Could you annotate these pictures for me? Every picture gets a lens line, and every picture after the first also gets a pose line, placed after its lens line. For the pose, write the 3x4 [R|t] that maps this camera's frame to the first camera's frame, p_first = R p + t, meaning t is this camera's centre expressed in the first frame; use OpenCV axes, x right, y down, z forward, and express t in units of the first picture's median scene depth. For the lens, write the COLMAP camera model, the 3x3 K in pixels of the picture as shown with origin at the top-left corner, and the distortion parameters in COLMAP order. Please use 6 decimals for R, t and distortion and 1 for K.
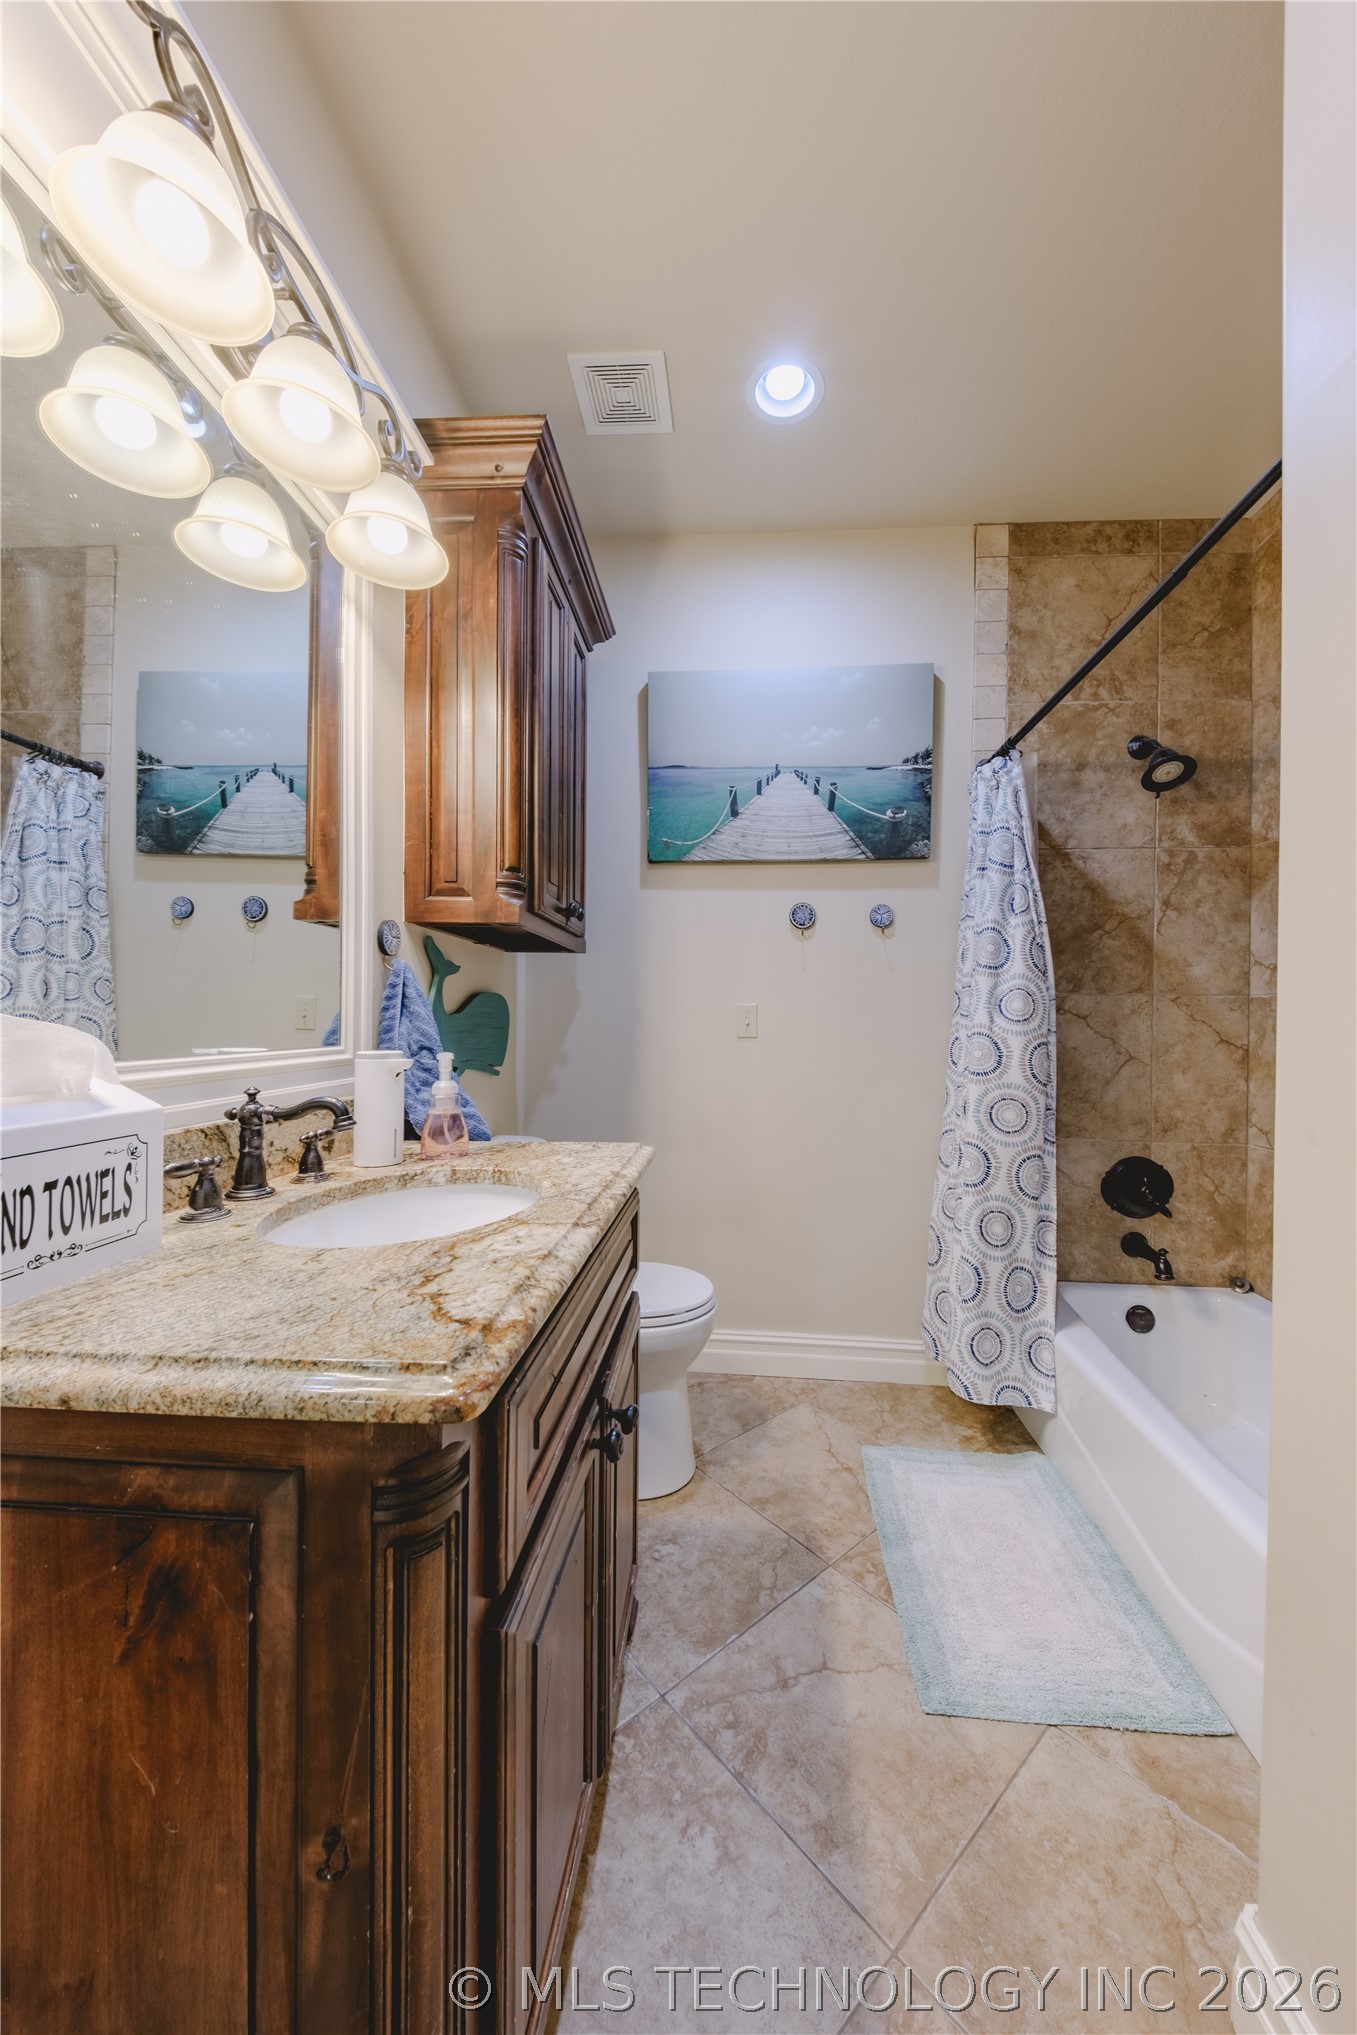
lens RADIAL K [[707.4, 0, 686.3], [0, 707.4, 1029.8], [0, 0, 1]] dist [0.002499, -0.001560]
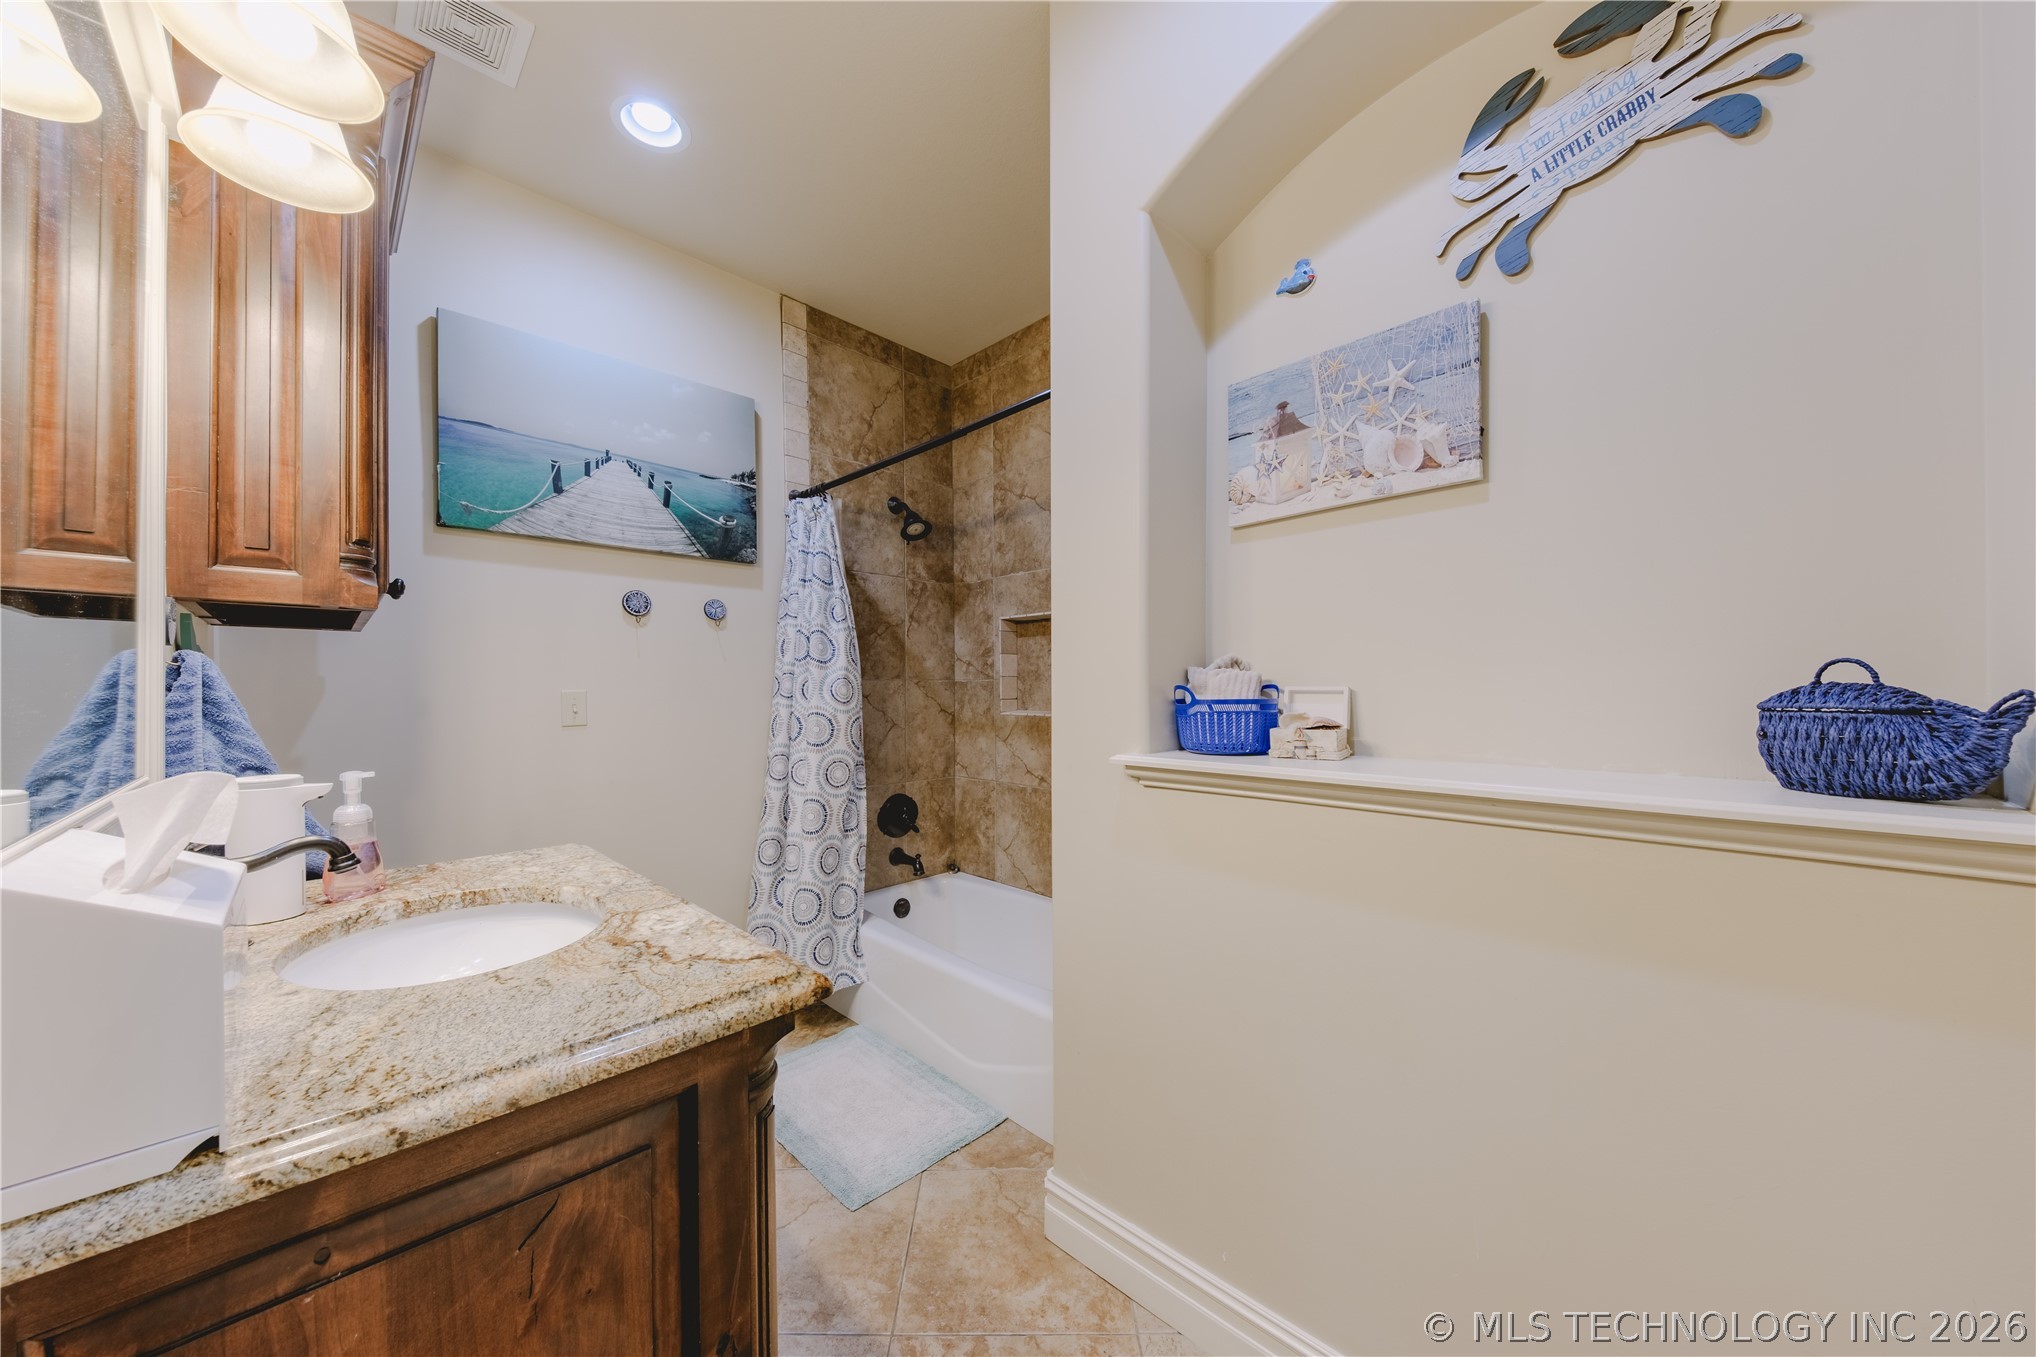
lens RADIAL K [[707.8, 0, 1004.4], [0, 707.8, 678.5], [0, 0, 1]] dist [0.002499, -0.001560]
pose [[0.655360, -0.004267, 0.755305, -0.295532], [0.015493, 0.999850, -0.007795, -0.037612], [-0.755158, 0.016810, 0.655327, -0.092363]]
